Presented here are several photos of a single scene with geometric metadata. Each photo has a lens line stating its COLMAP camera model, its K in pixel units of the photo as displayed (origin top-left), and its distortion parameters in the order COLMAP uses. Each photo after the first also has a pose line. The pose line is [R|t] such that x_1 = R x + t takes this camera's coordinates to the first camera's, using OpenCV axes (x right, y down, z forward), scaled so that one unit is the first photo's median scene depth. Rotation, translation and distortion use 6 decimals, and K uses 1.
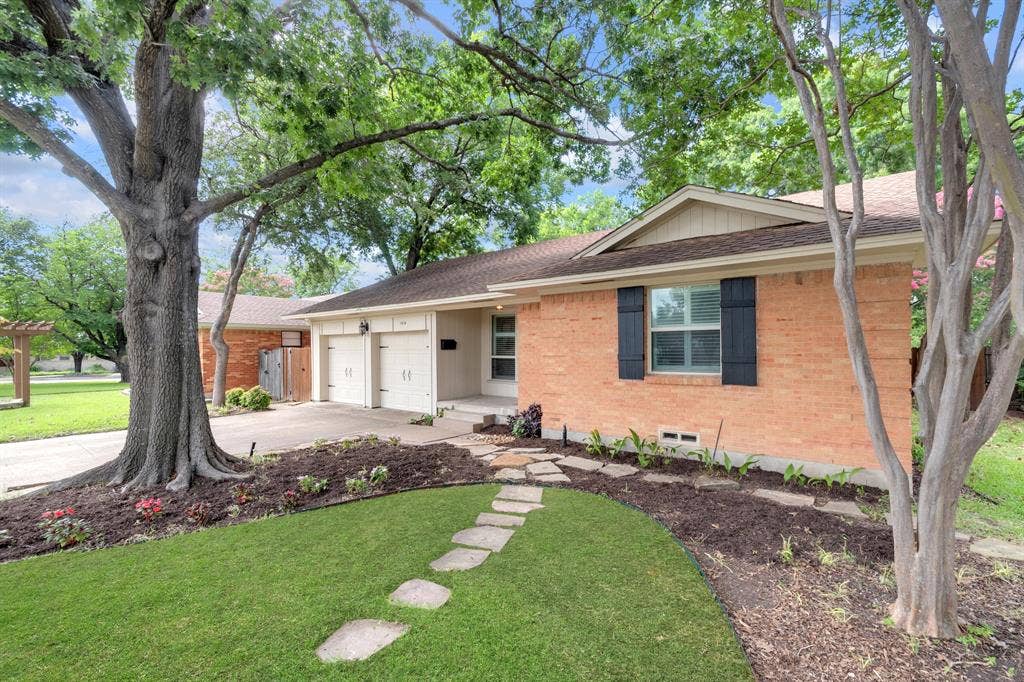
lens RADIAL K [[448.5, 0, 511.3], [0, 448.5, 345.5], [0, 0, 1]] dist [-0.000464, -0.000267]
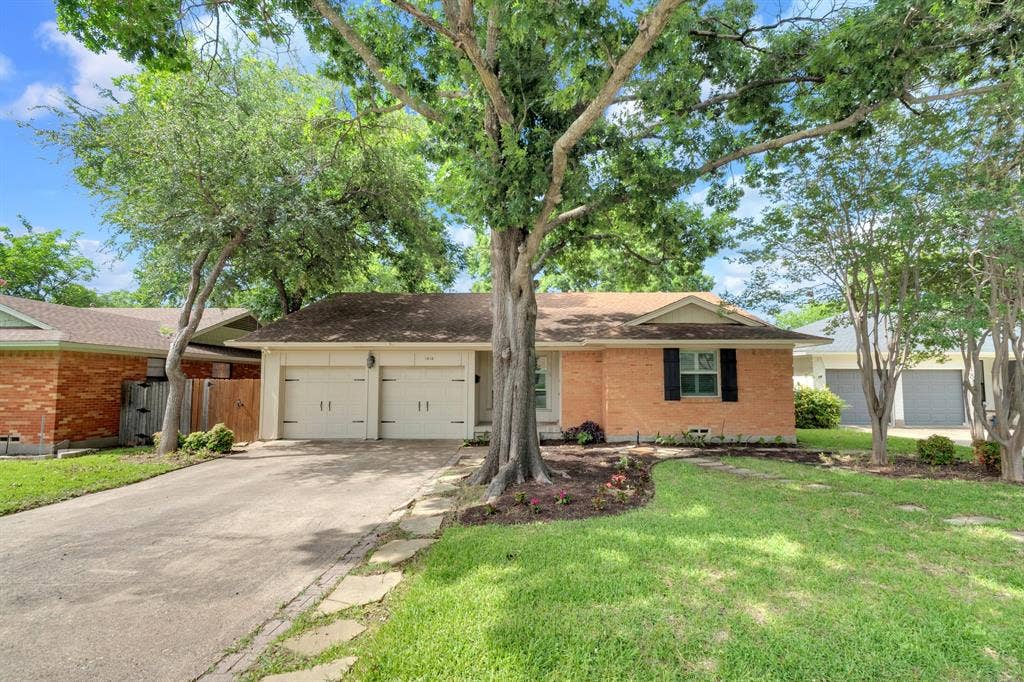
lens RADIAL K [[448.5, 0, 512.7], [0, 448.5, 343.4], [0, 0, 1]] dist [-0.000464, -0.000267]
pose [[0.788627, 0.057491, 0.612178, -1.272592], [-0.011209, 0.996798, -0.079171, -0.002411], [-0.614770, 0.055575, 0.786746, -0.007509]]
